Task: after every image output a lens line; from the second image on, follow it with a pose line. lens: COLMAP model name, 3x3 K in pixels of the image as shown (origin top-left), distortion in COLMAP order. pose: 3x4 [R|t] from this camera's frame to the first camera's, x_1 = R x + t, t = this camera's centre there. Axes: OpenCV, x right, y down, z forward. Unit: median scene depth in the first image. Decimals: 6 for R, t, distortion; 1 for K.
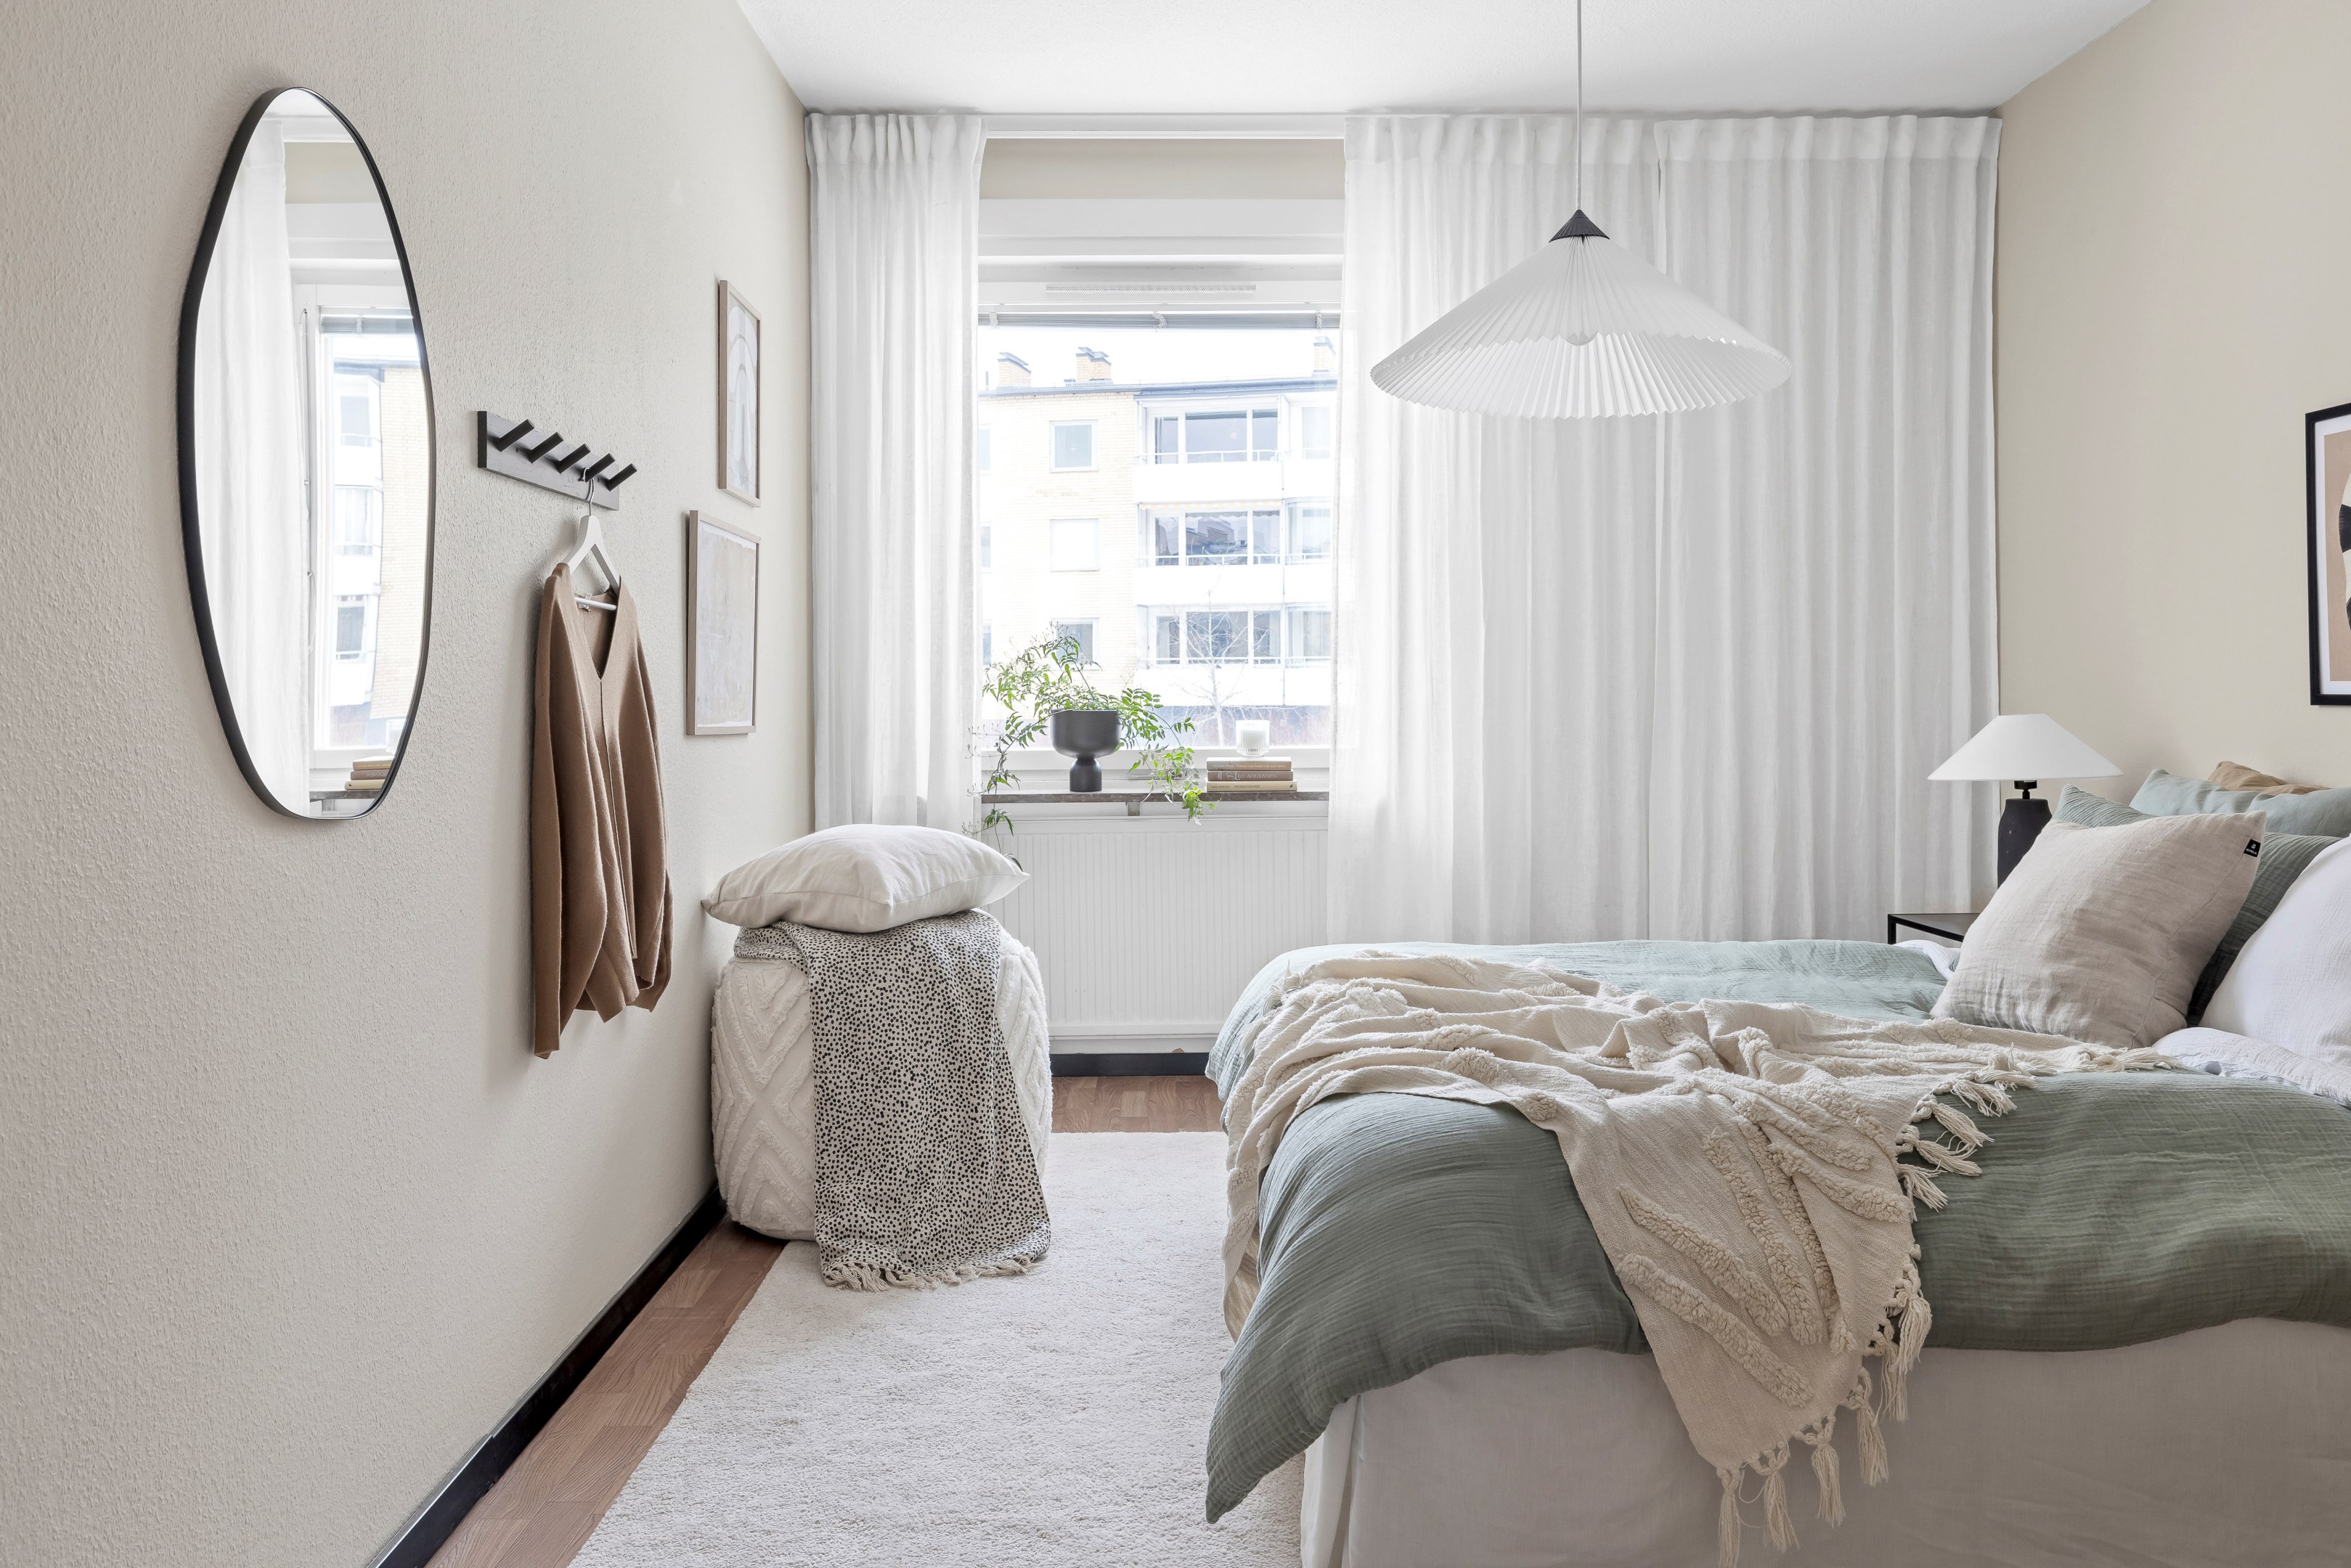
lens RADIAL K [[1911.8, 0, 1137.4], [0, 1911.8, 696.3], [0, 0, 1]] dist [0.003661, 0.006836]
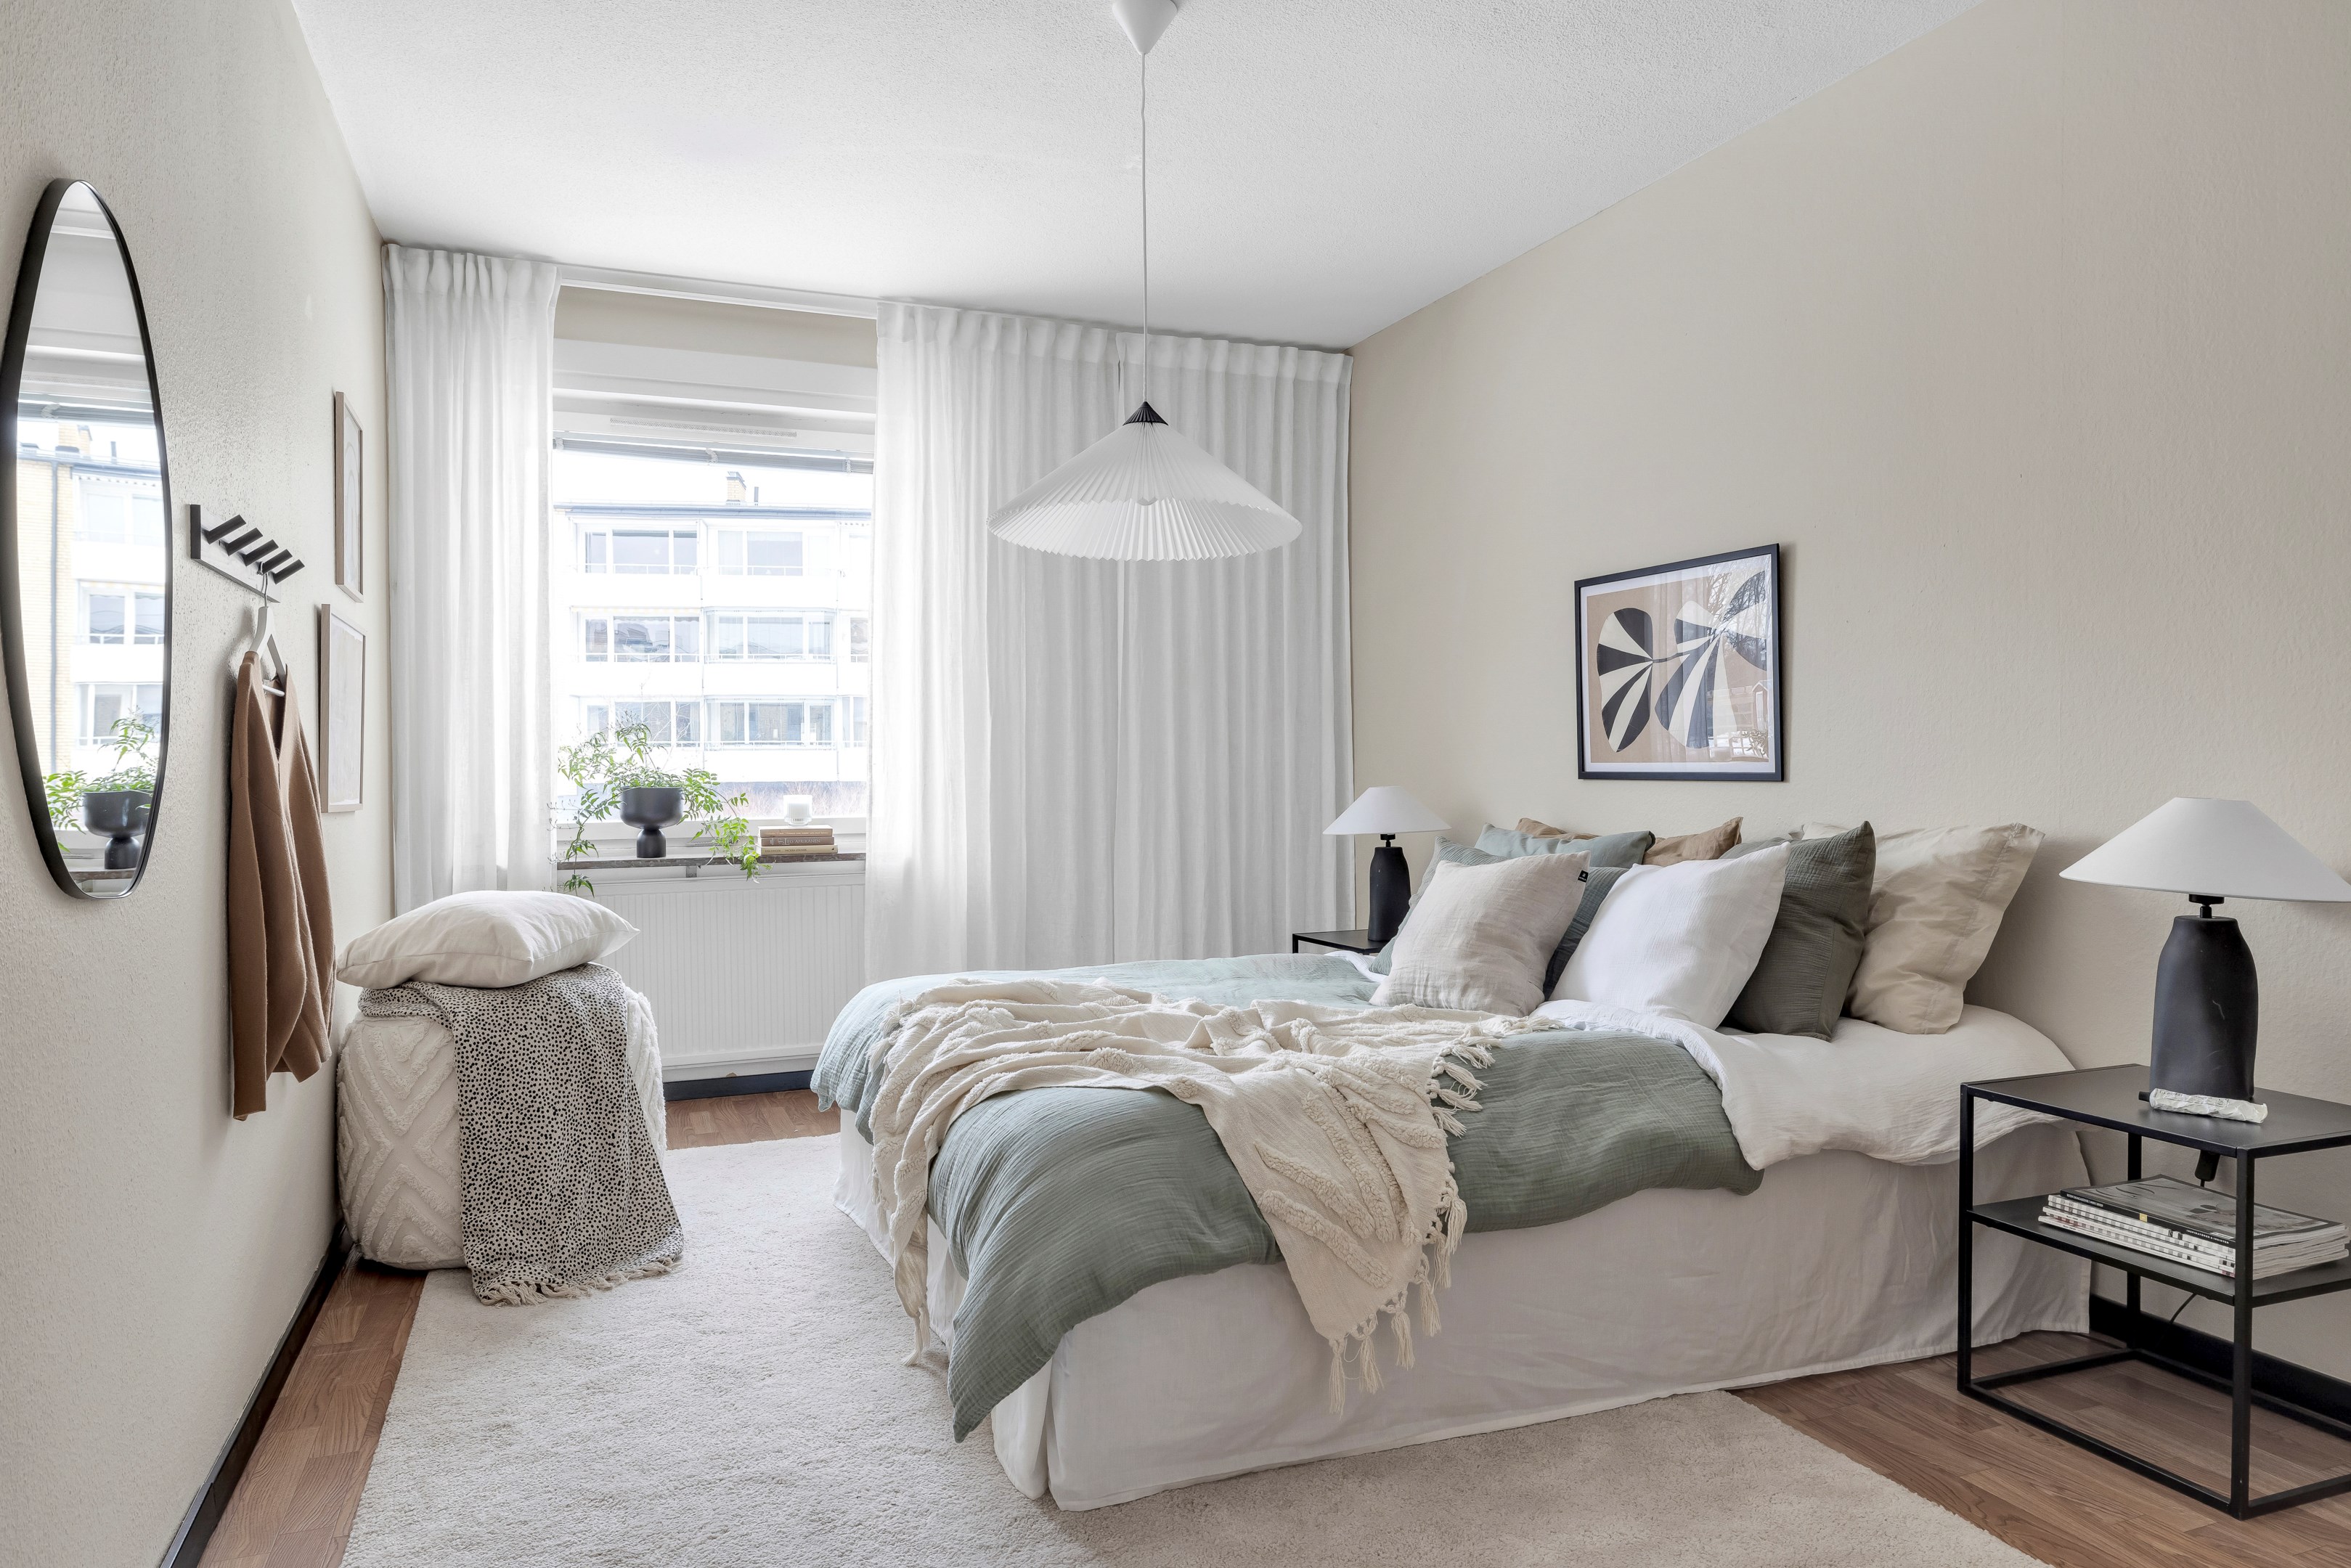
lens RADIAL K [[1554.3, 0, 1178.2], [0, 1554.3, 773.7], [0, 0, 1]] dist [-0.000492, 0.005385]
pose [[0.926673, -0.002732, 0.375858, -0.123695], [0.002828, 0.999996, 0.000297, -0.000650], [-0.375857, 0.000787, 0.926677, 0.007900]]
